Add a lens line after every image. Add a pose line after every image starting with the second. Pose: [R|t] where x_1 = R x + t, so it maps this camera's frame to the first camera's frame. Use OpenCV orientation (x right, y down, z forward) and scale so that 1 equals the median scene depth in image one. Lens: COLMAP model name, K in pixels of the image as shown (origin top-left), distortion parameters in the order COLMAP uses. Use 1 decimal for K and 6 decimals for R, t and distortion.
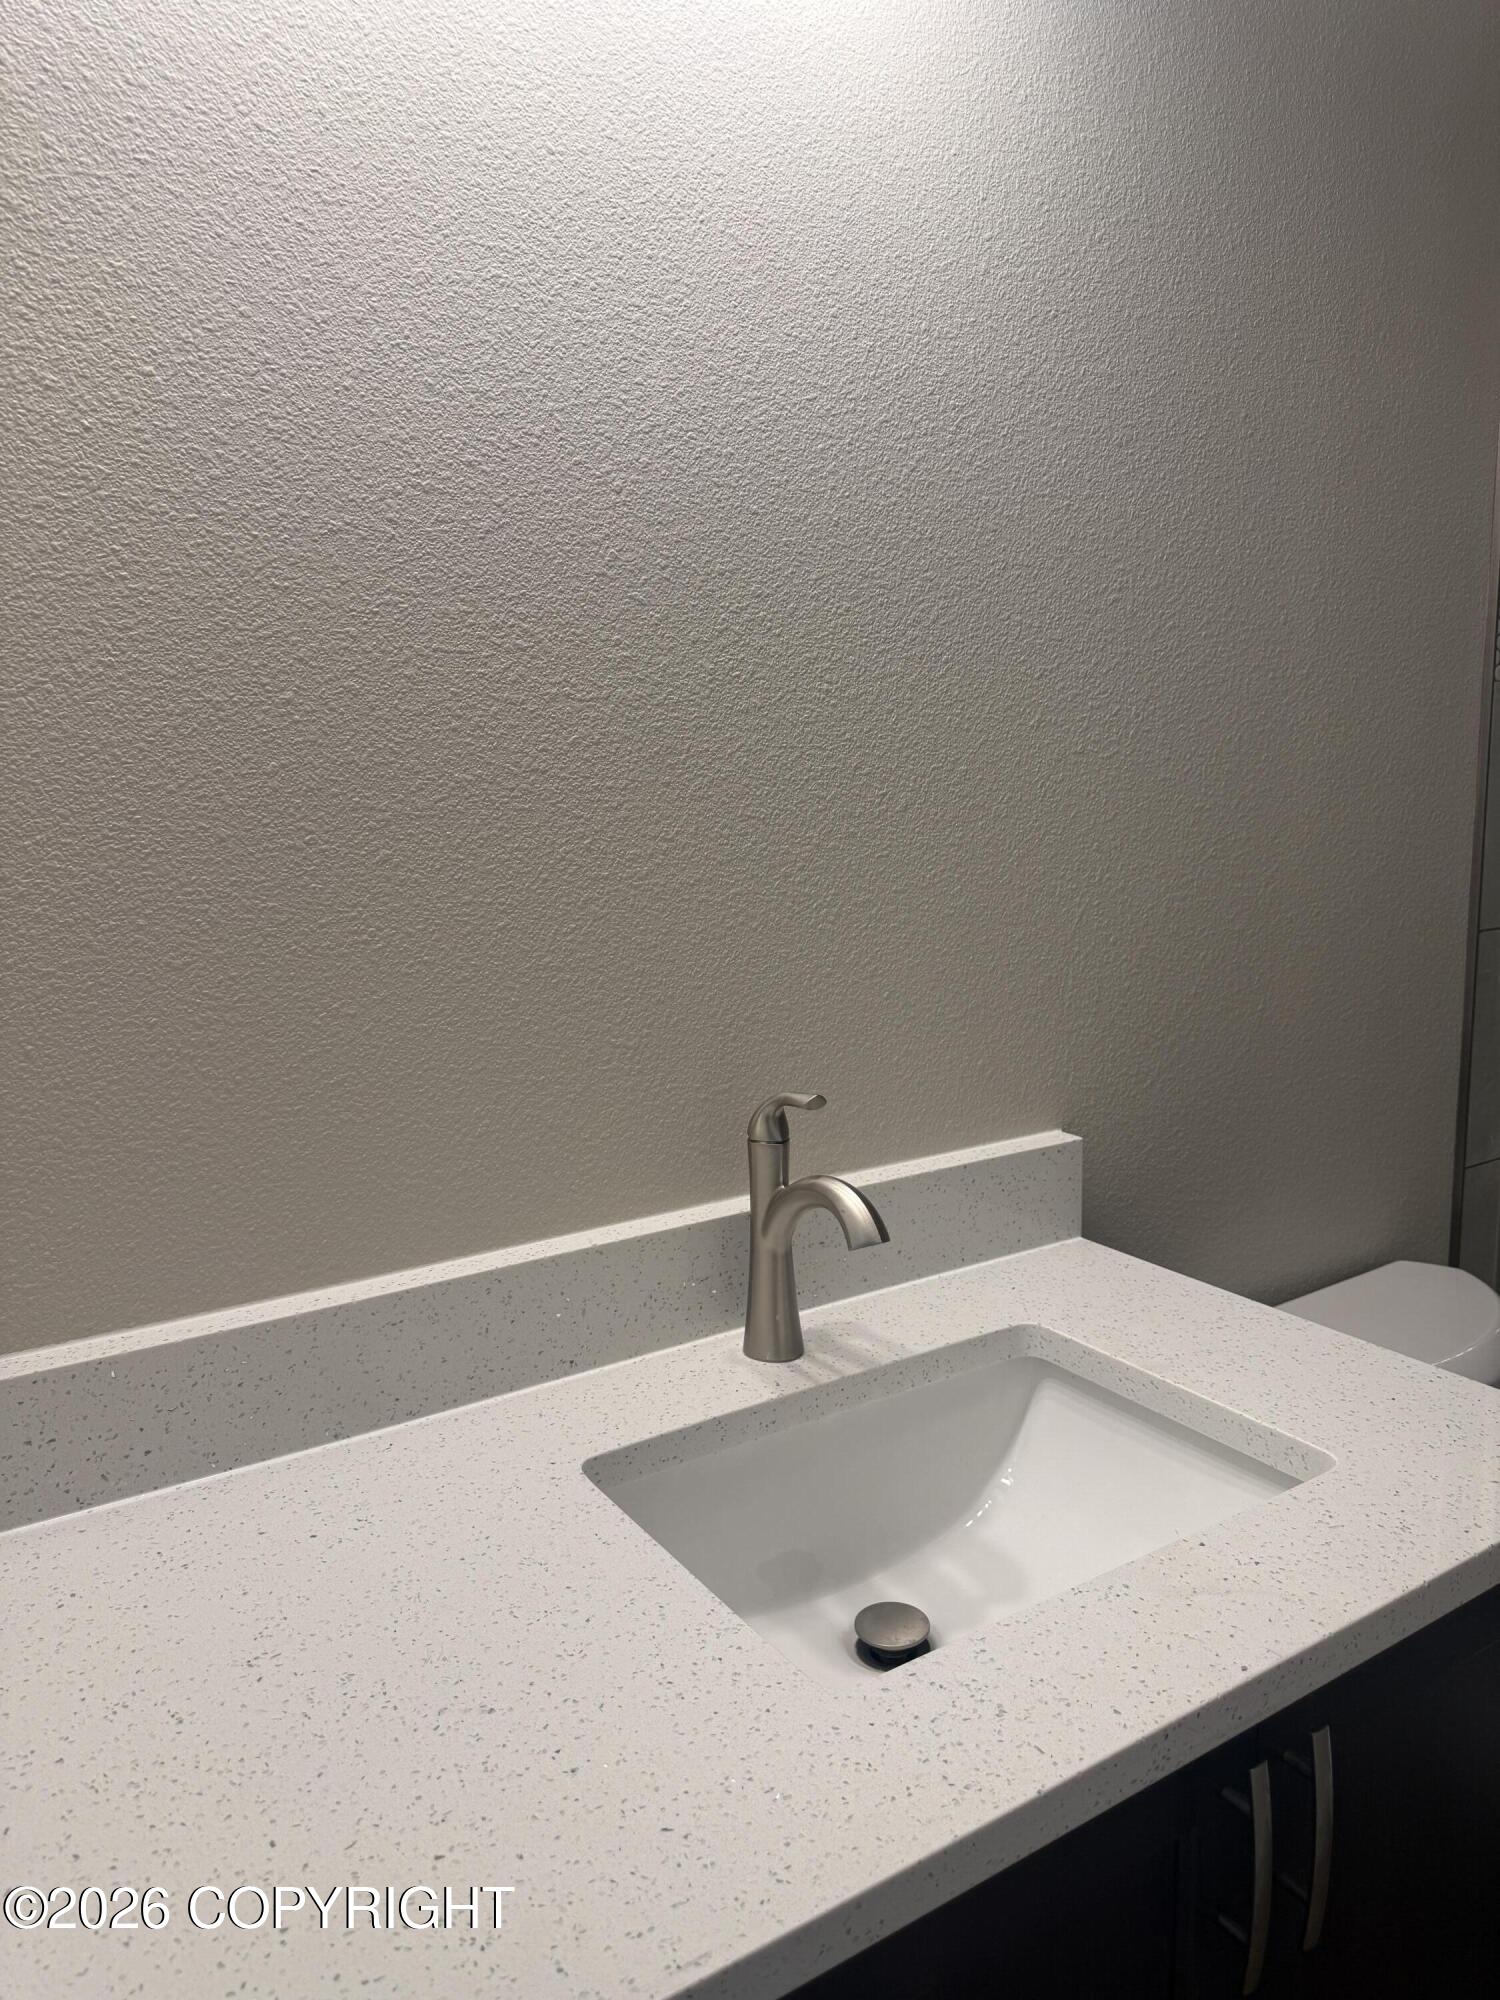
lens RADIAL K [[1432.9, 0, 740.3], [0, 1432.9, 995.2], [0, 0, 1]] dist [0.061388, -0.075478]
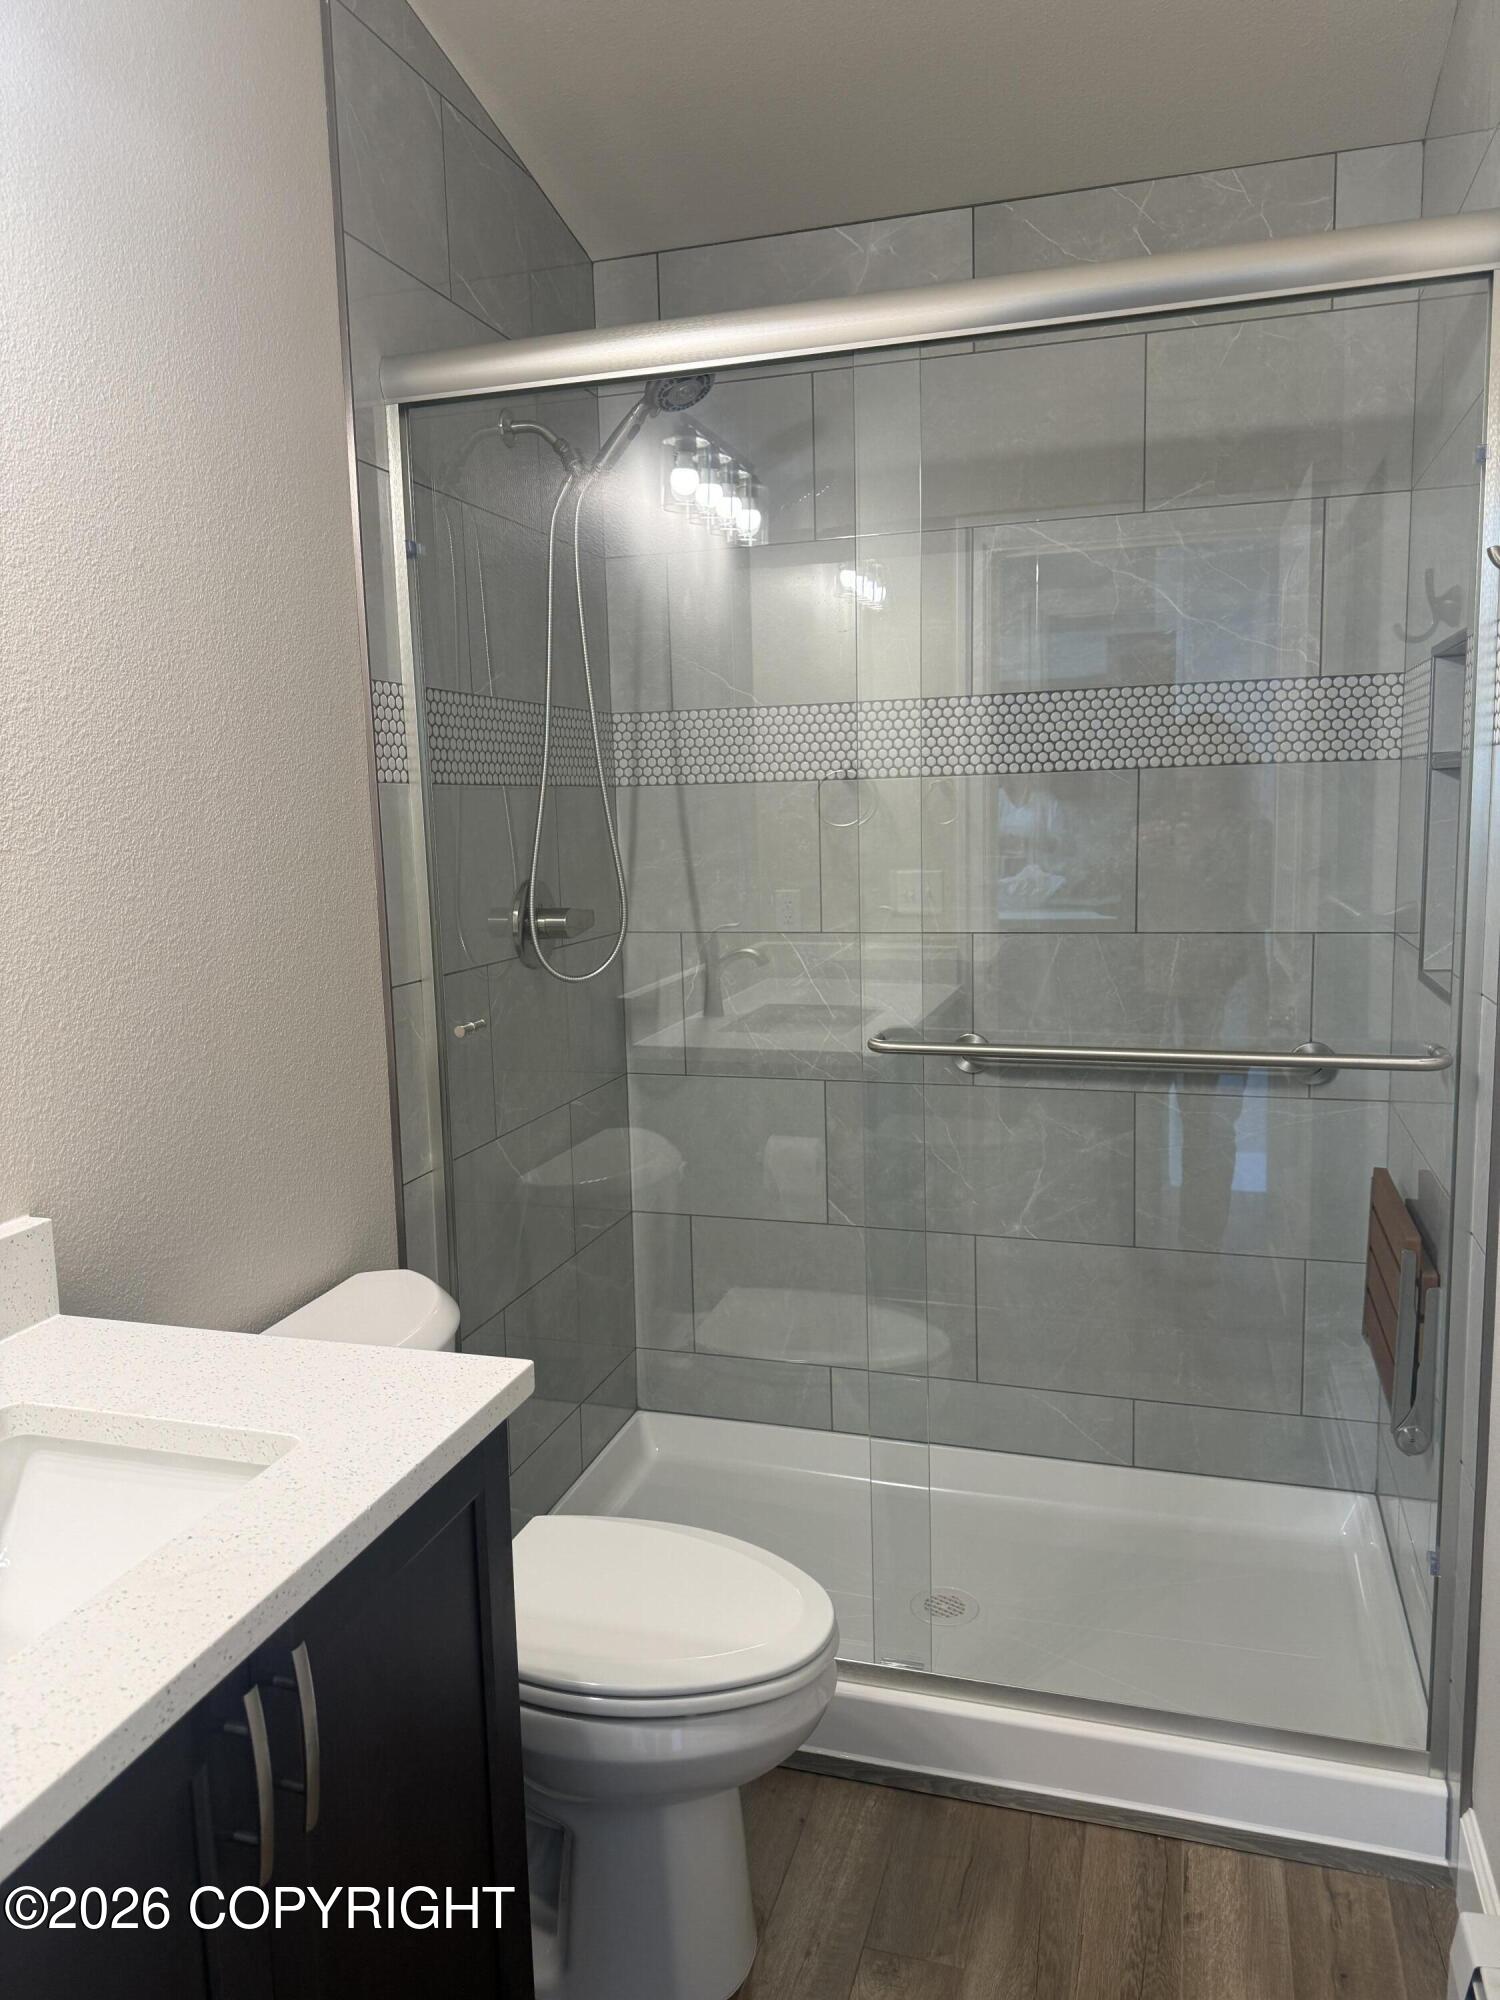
lens RADIAL K [[1432.9, 0, 756.6], [0, 1432.9, 999.6], [0, 0, 1]] dist [0.061388, -0.075478]
pose [[0.764865, -0.084368, 0.638642, -0.033941], [0.108601, 0.994085, 0.001258, -0.004343], [-0.634971, 0.068395, 0.769503, -0.177720]]
